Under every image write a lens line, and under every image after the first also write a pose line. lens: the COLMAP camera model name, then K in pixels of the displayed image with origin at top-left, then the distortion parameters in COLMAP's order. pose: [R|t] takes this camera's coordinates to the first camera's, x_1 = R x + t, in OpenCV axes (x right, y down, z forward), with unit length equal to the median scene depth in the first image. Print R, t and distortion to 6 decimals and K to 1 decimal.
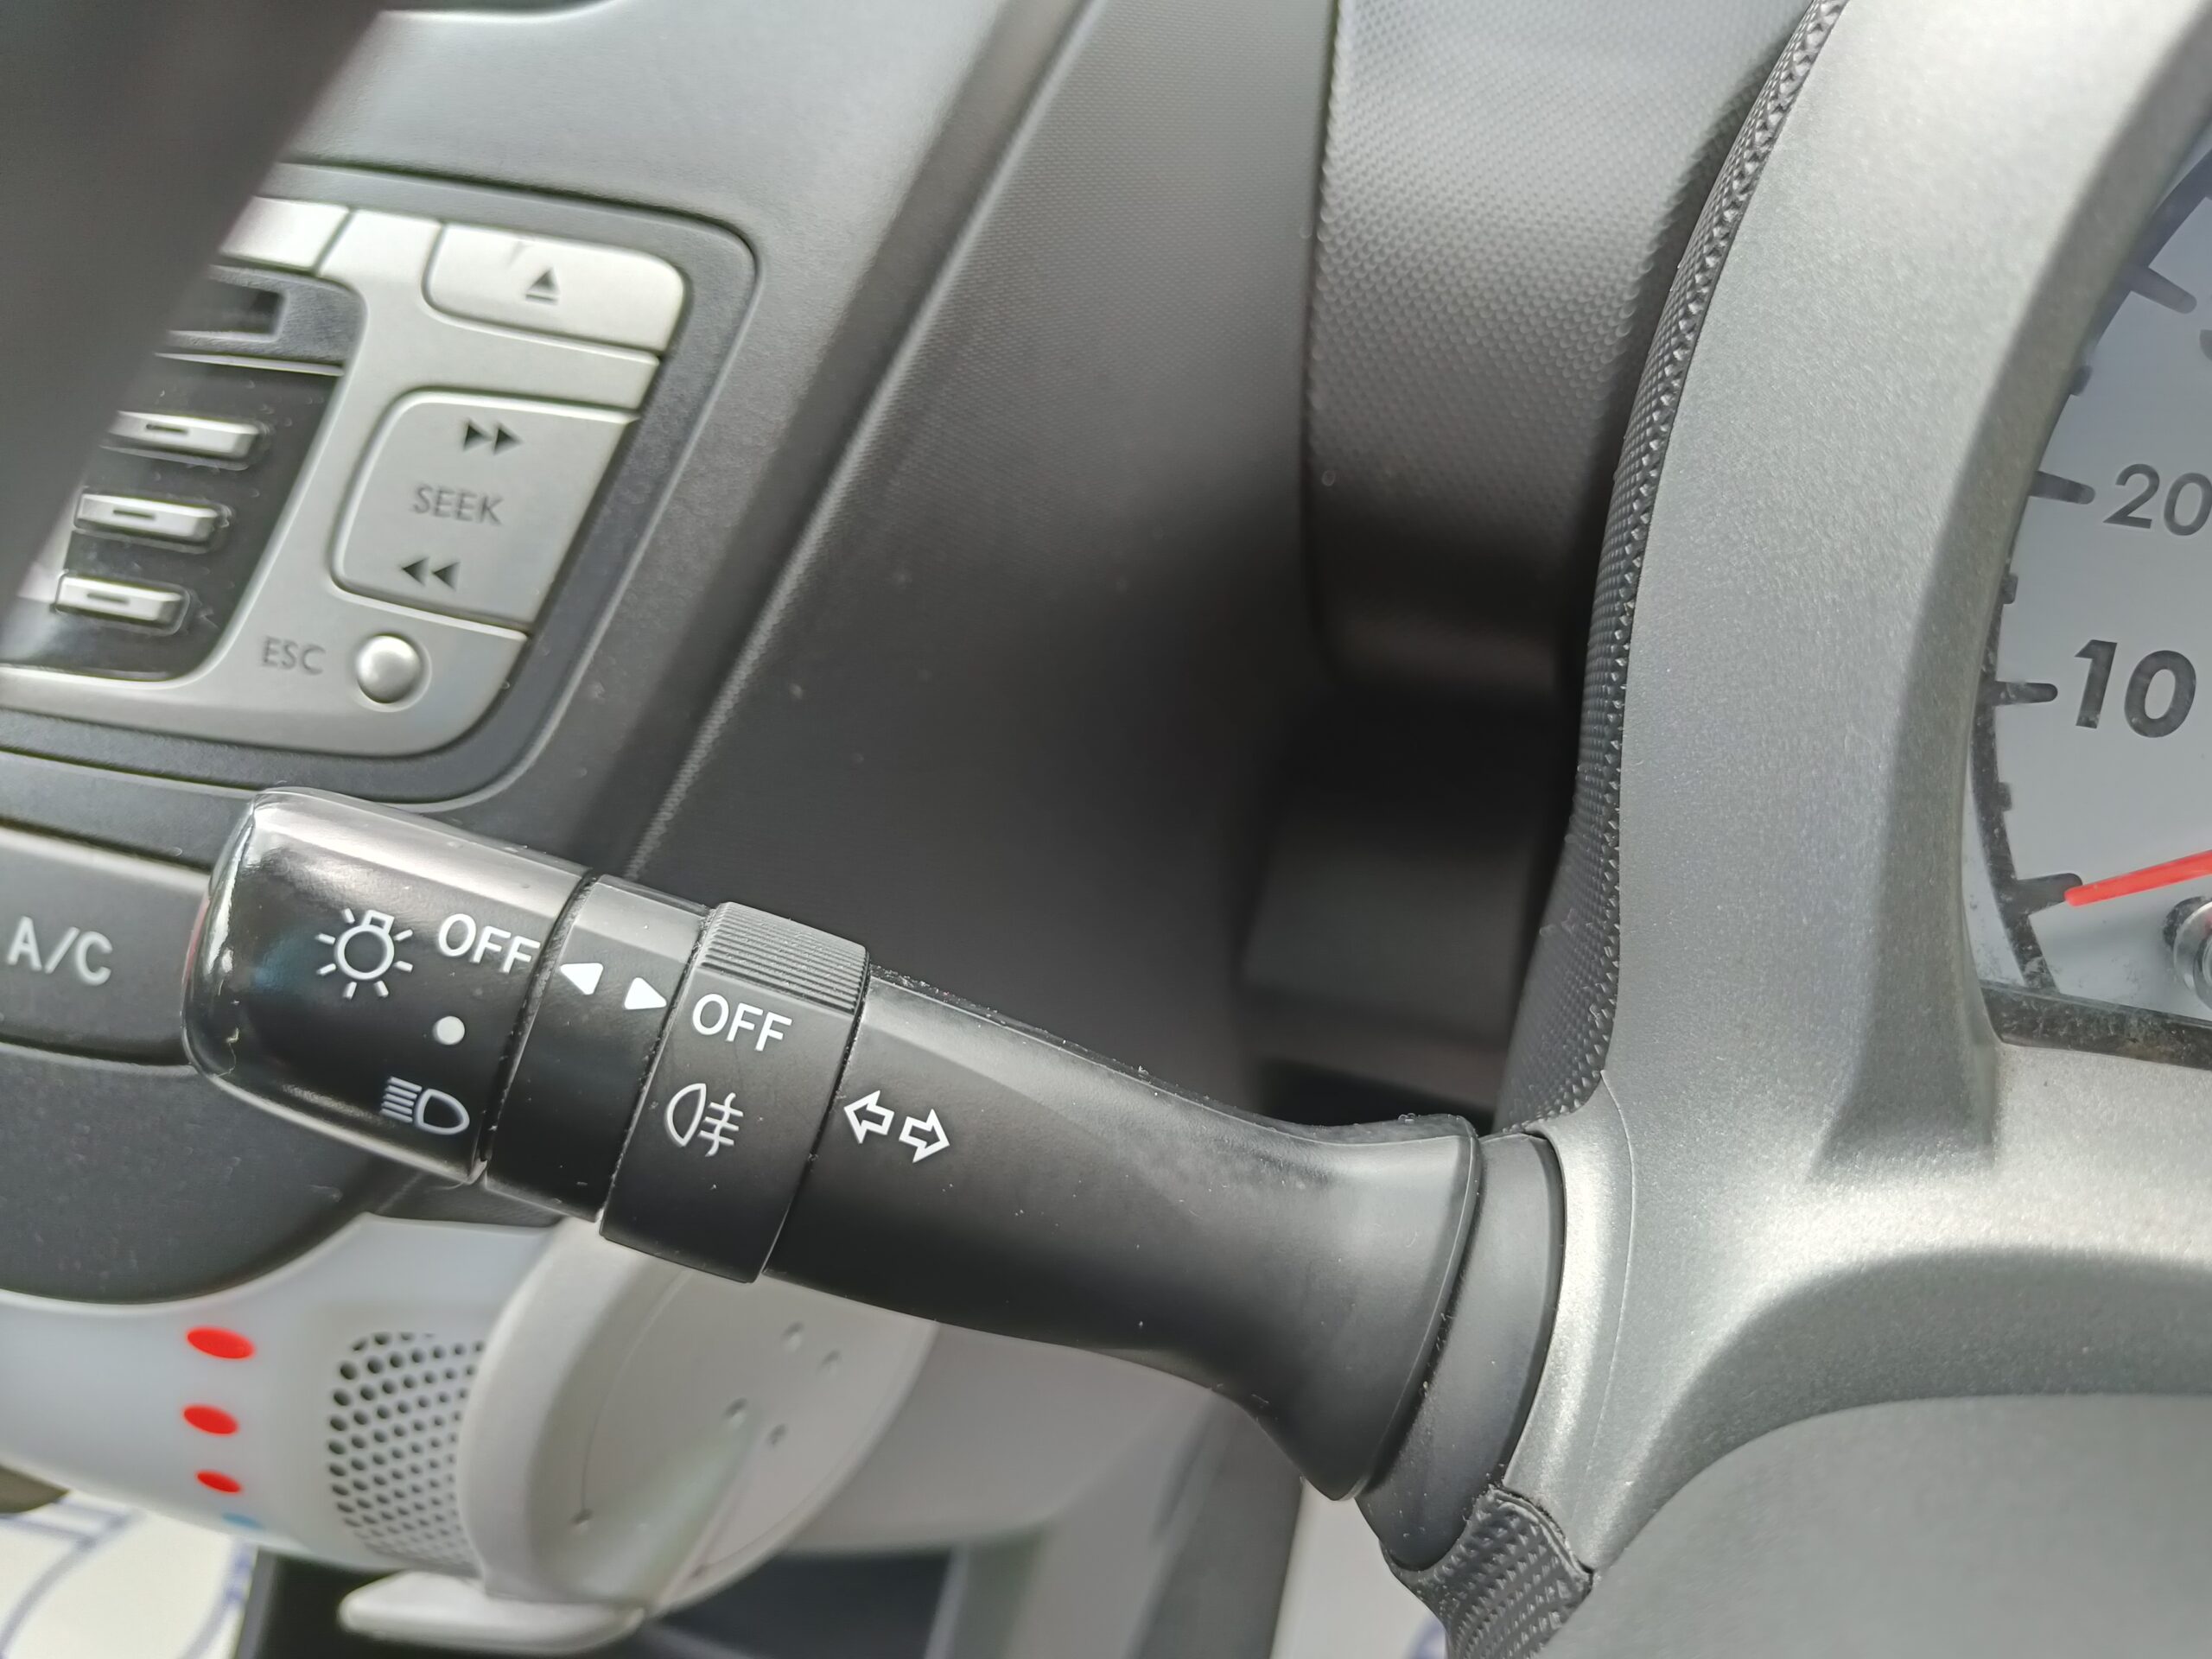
lens RADIAL K [[1584.0, 0, 1037.5], [0, 1584.0, 803.6], [0, 0, 1]] dist [0.018650, 0.003576]
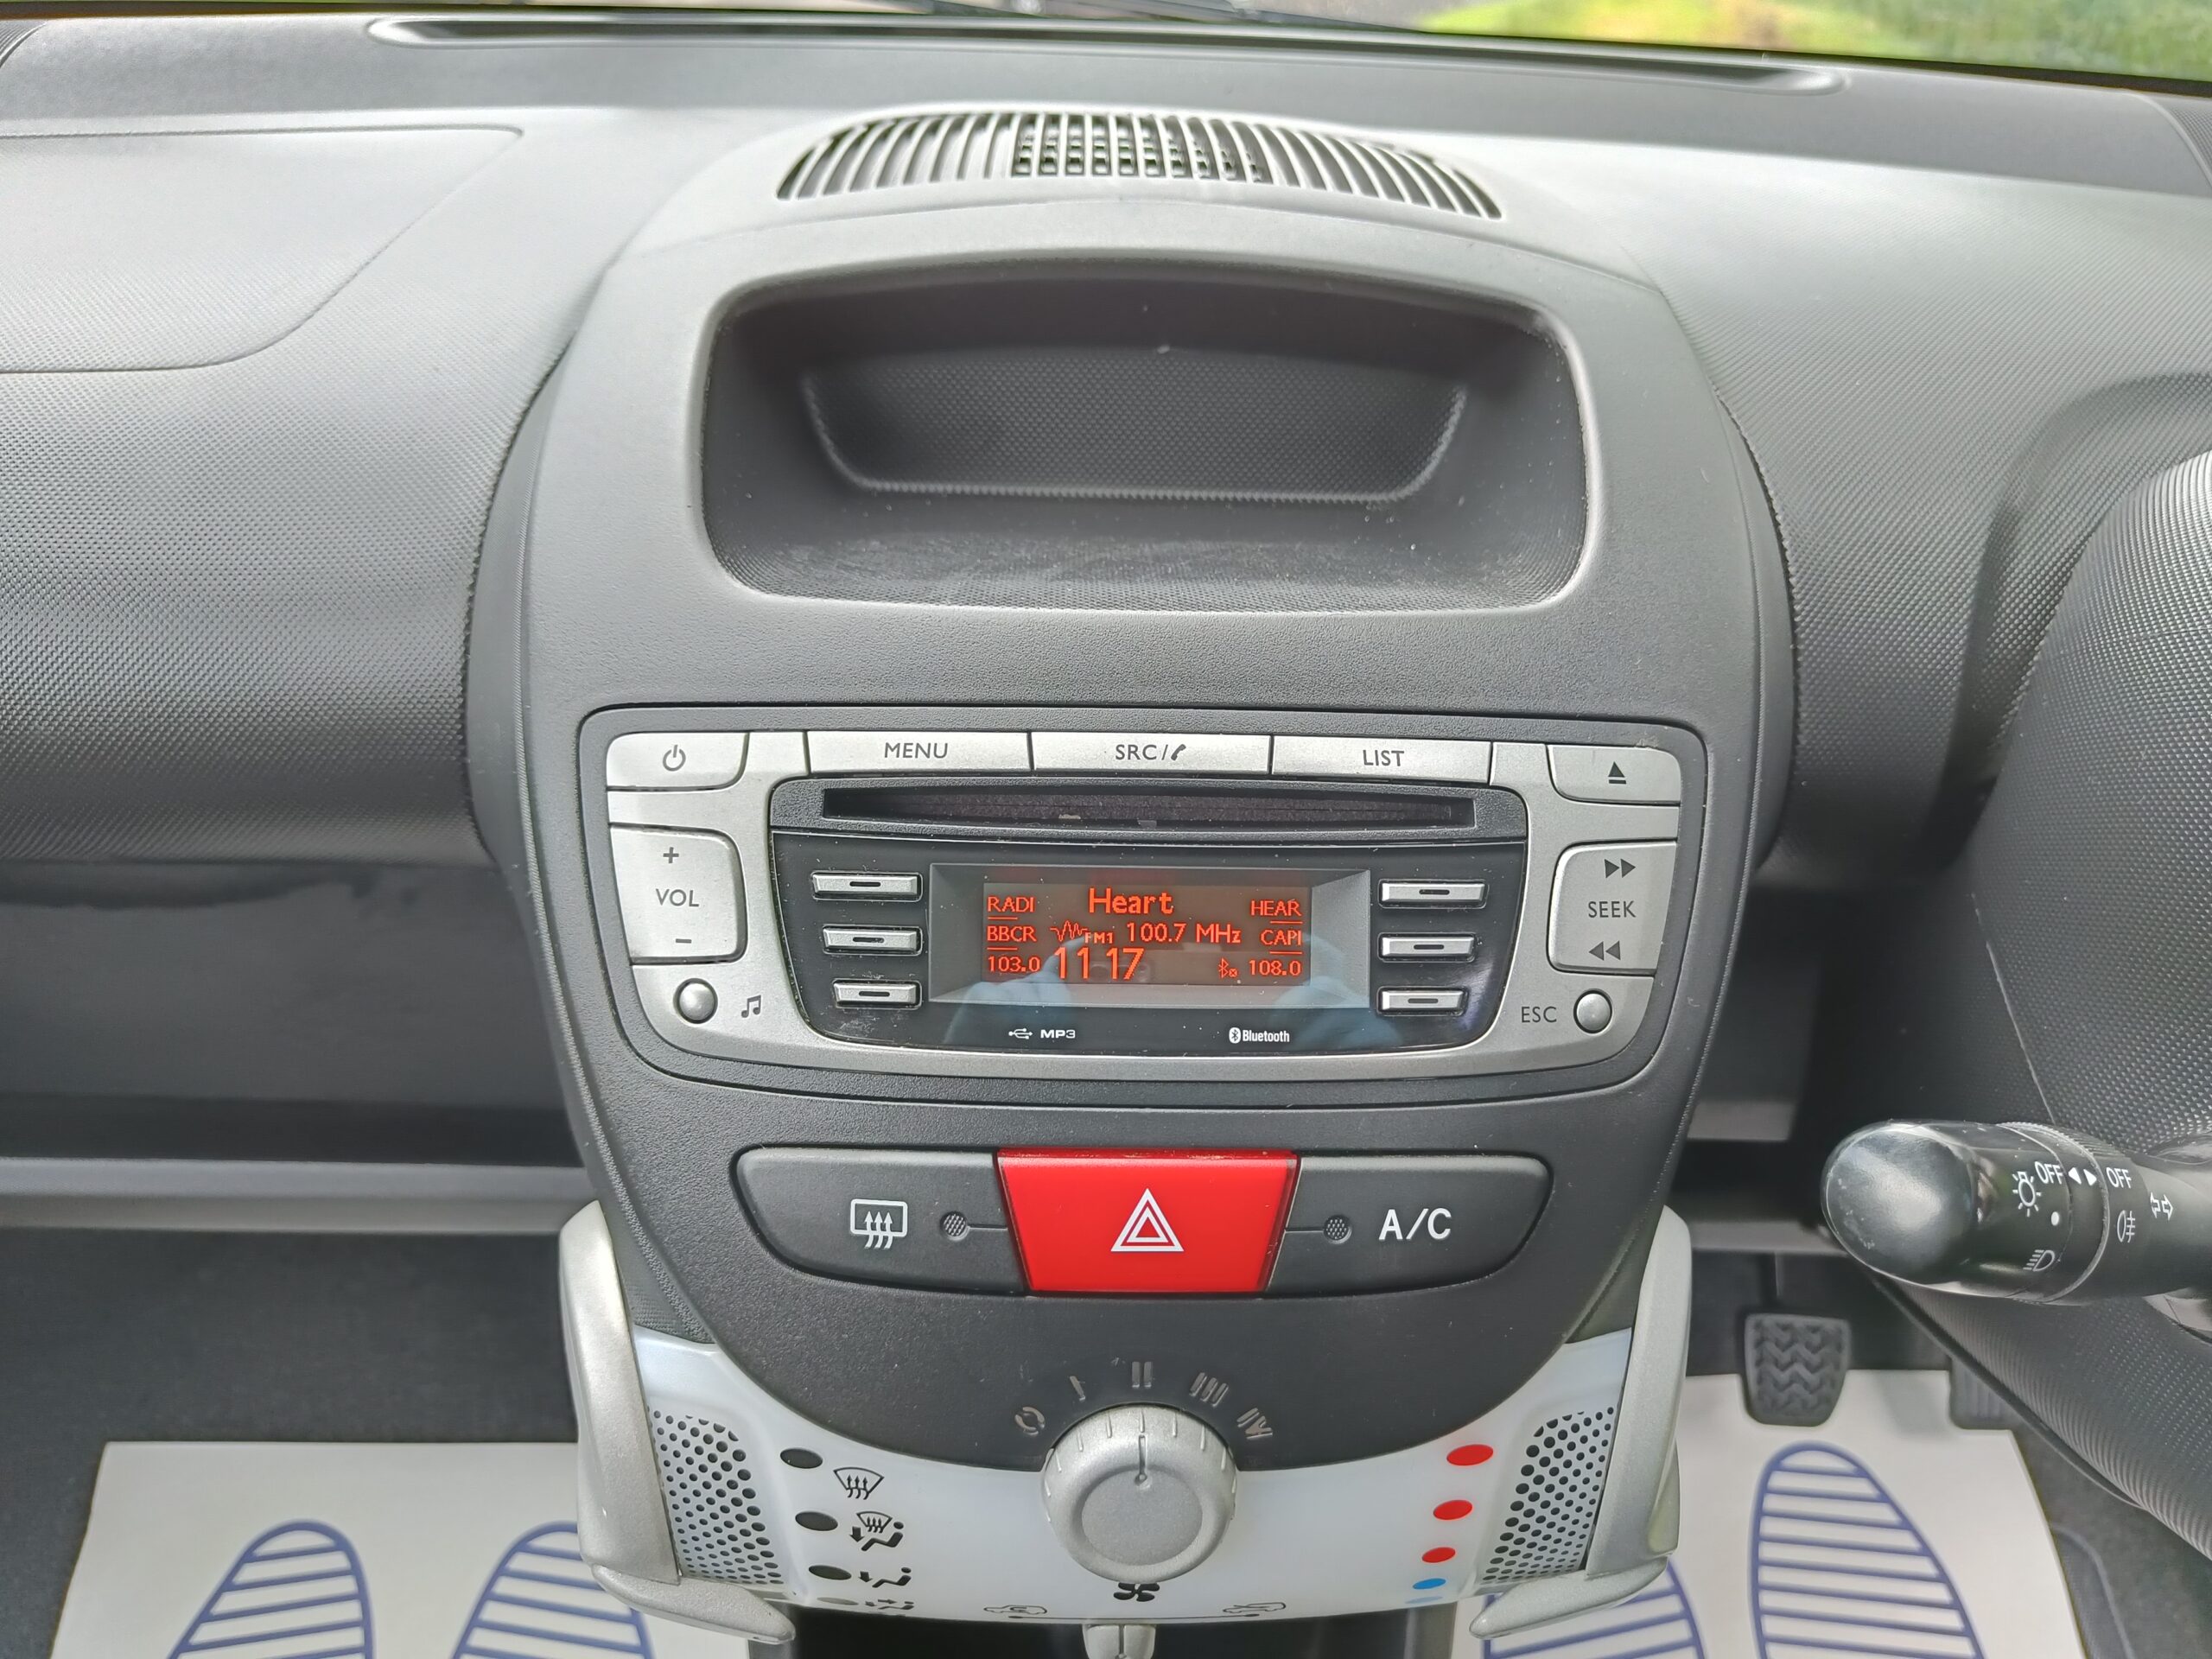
lens RADIAL K [[1584.0, 0, 1037.5], [0, 1584.0, 803.6], [0, 0, 1]] dist [0.018650, 0.003576]
pose [[0.926141, -0.155115, 0.343805, -1.452225], [0.172691, 0.984754, -0.020903, -0.356867], [-0.335321, 0.078731, 0.938809, -0.400082]]
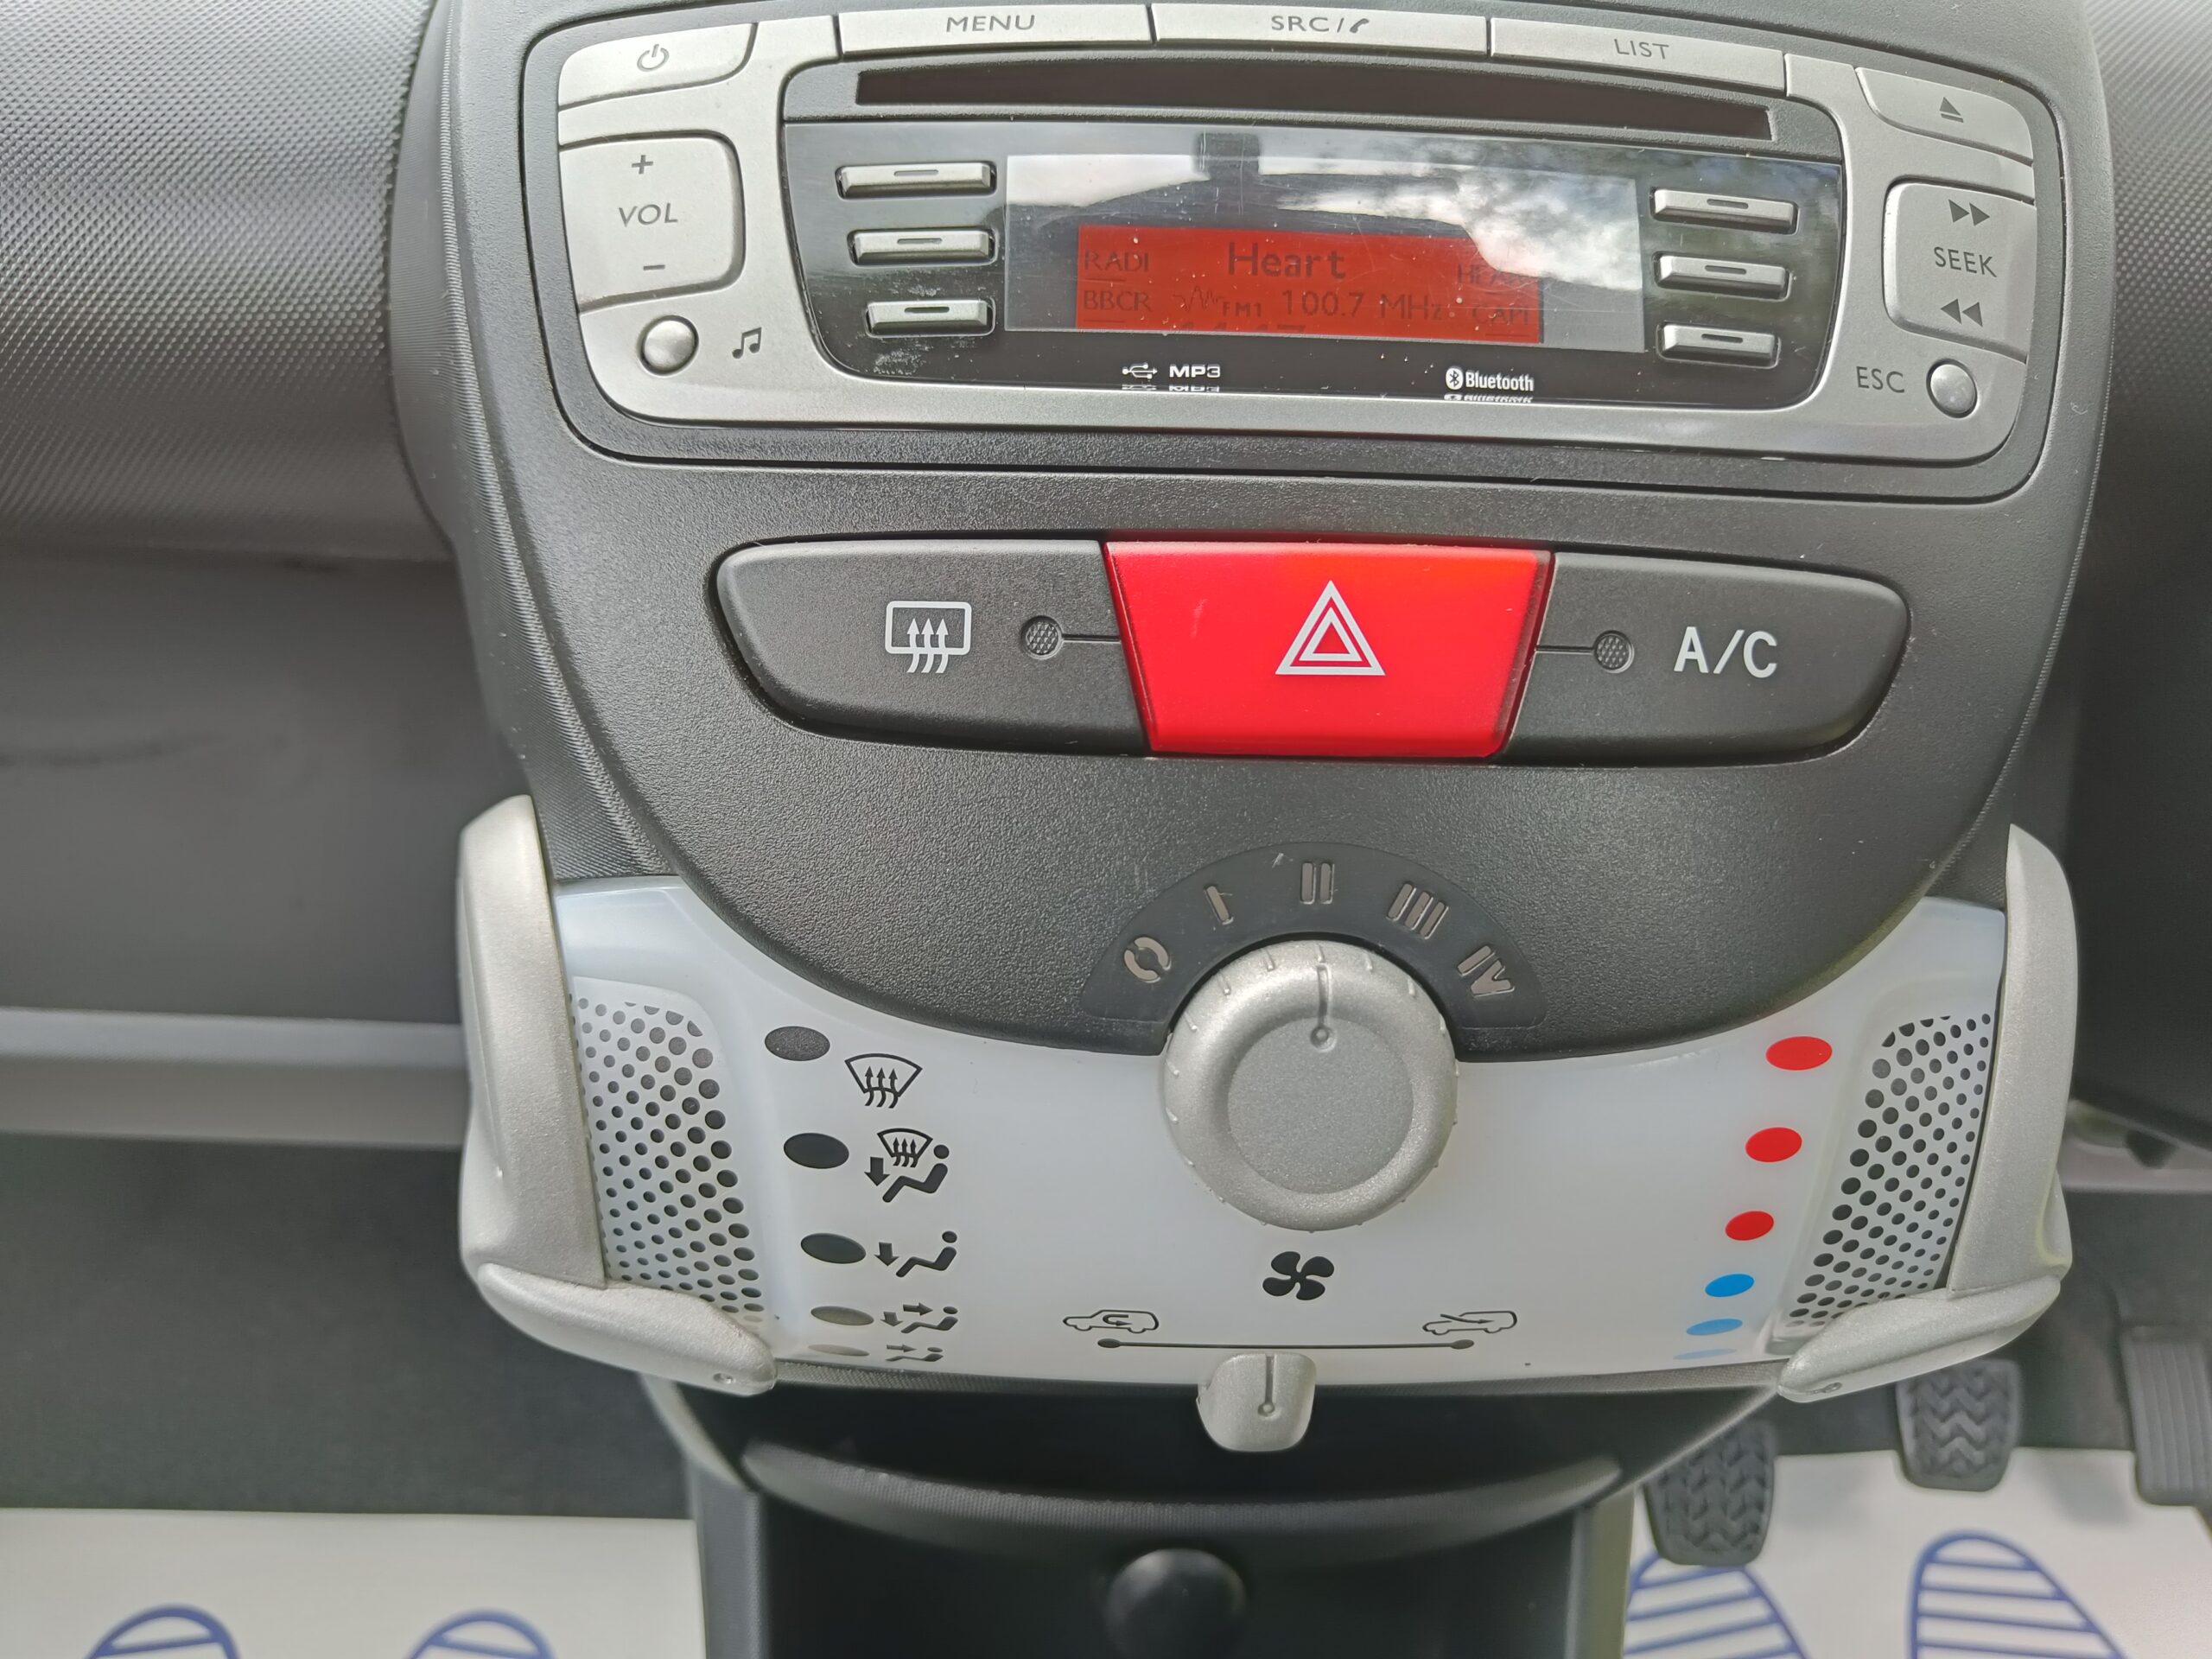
lens RADIAL K [[1553.1, 0, 1055.8], [0, 1553.1, 835.1], [0, 0, 1]] dist [0.004599, 0.000561]
pose [[0.922495, -0.091558, 0.374994, -1.439634], [0.161677, 0.973792, -0.159970, 0.307668], [-0.350520, 0.208200, 0.913120, 0.230598]]
